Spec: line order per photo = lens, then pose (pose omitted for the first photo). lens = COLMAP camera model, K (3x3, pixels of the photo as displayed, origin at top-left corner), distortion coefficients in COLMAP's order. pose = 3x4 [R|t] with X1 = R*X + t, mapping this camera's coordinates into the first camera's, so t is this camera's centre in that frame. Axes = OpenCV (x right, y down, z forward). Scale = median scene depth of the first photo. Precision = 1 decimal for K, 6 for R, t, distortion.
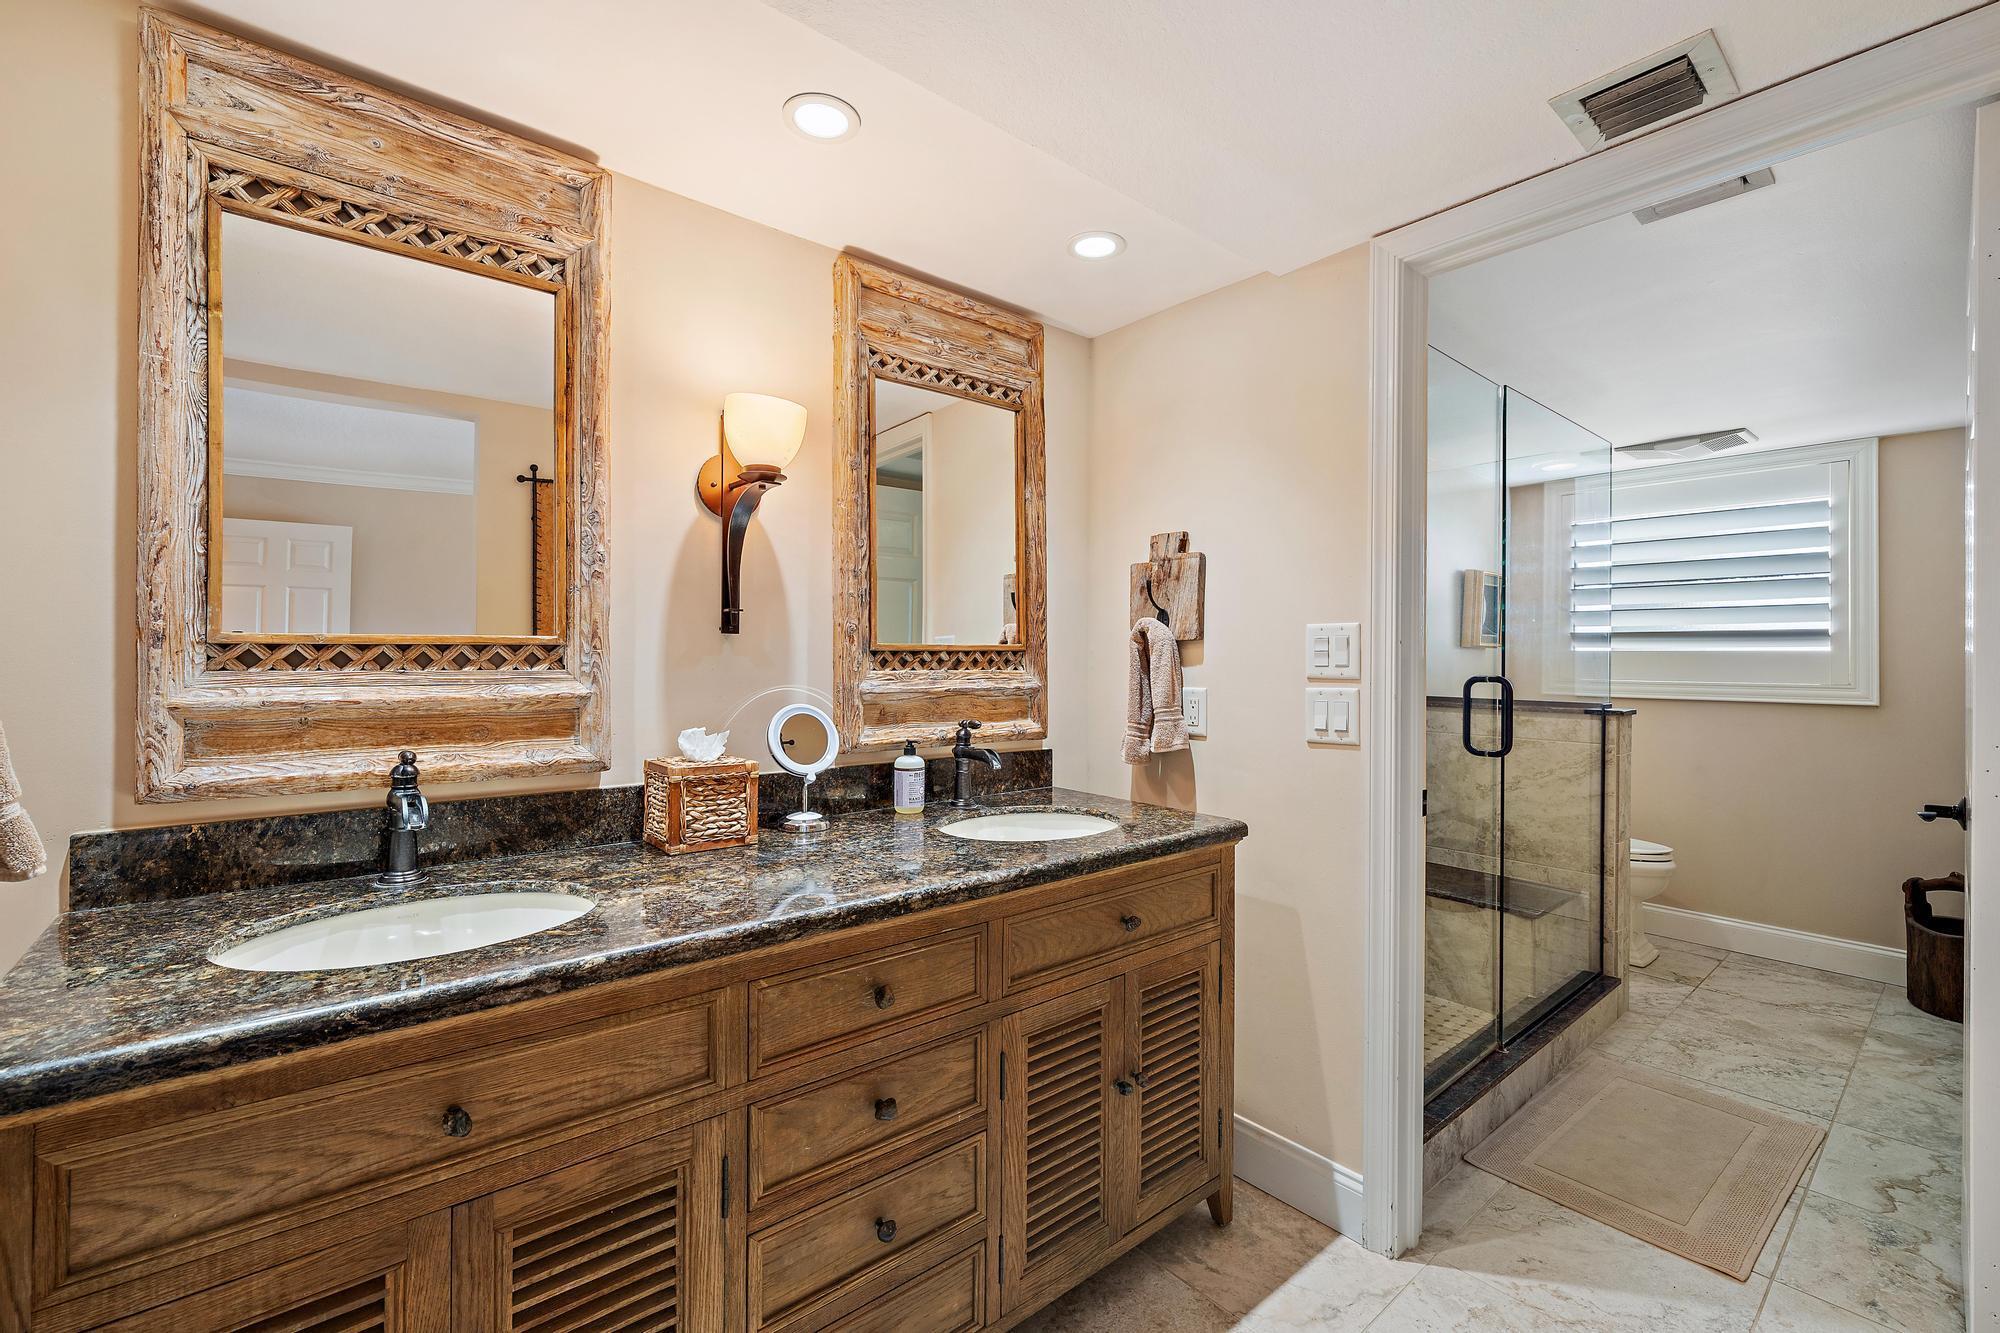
lens RADIAL K [[843.4, 0, 1004.4], [0, 843.4, 662.6], [0, 0, 1]] dist [-0.000656, 0.000491]
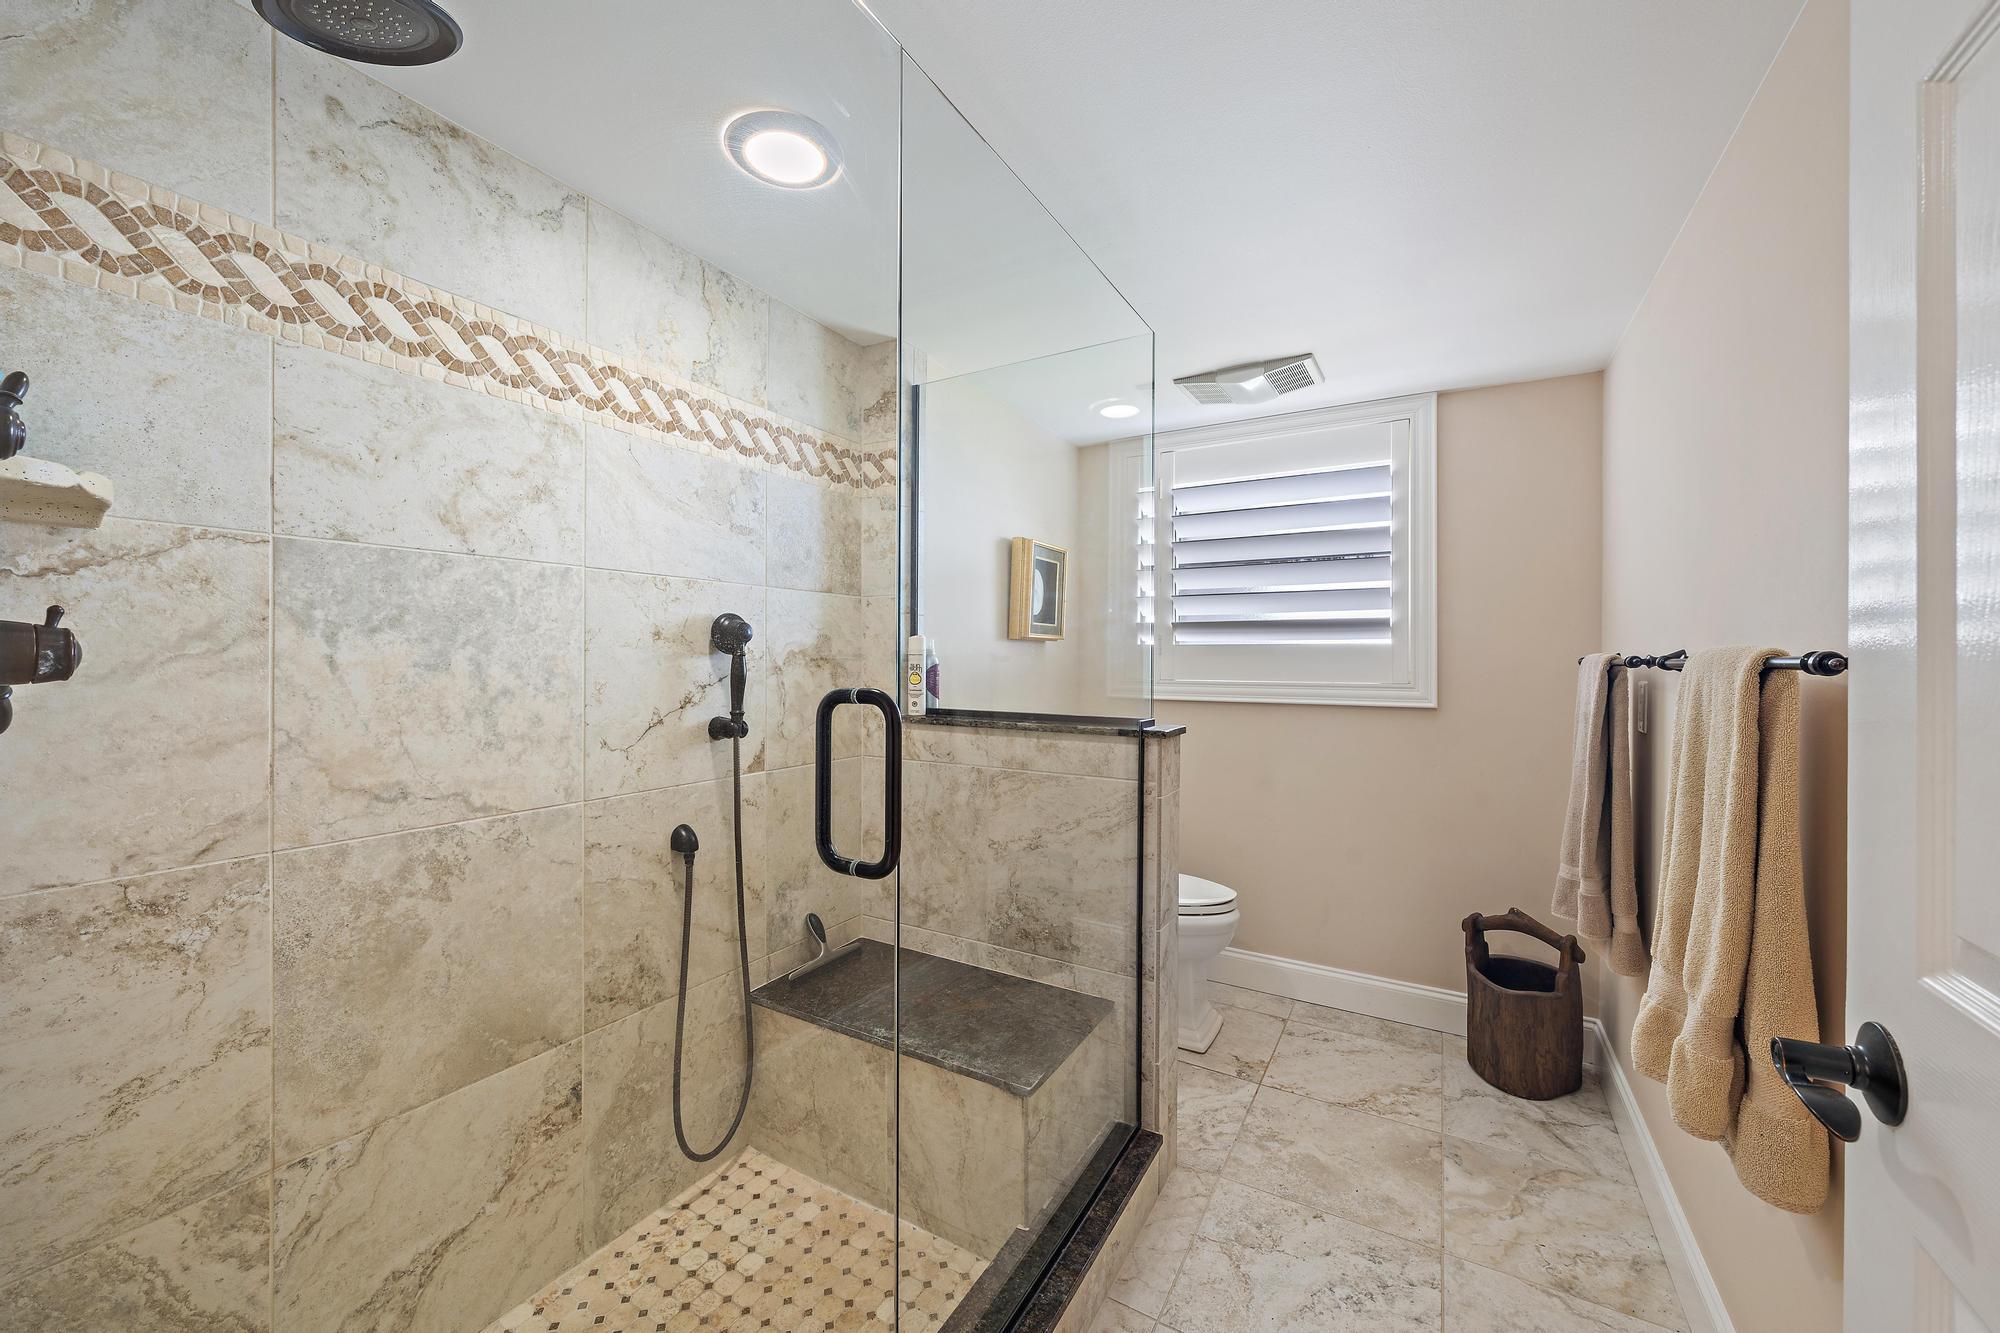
lens RADIAL K [[743.4, 0, 998.7], [0, 743.4, 659.5], [0, 0, 1]] dist [0.000382, -0.000105]
pose [[0.943892, -0.002918, 0.330240, 0.396503], [0.001899, 0.999992, 0.003407, -0.001824], [-0.330248, -0.002589, 0.943891, 0.467049]]
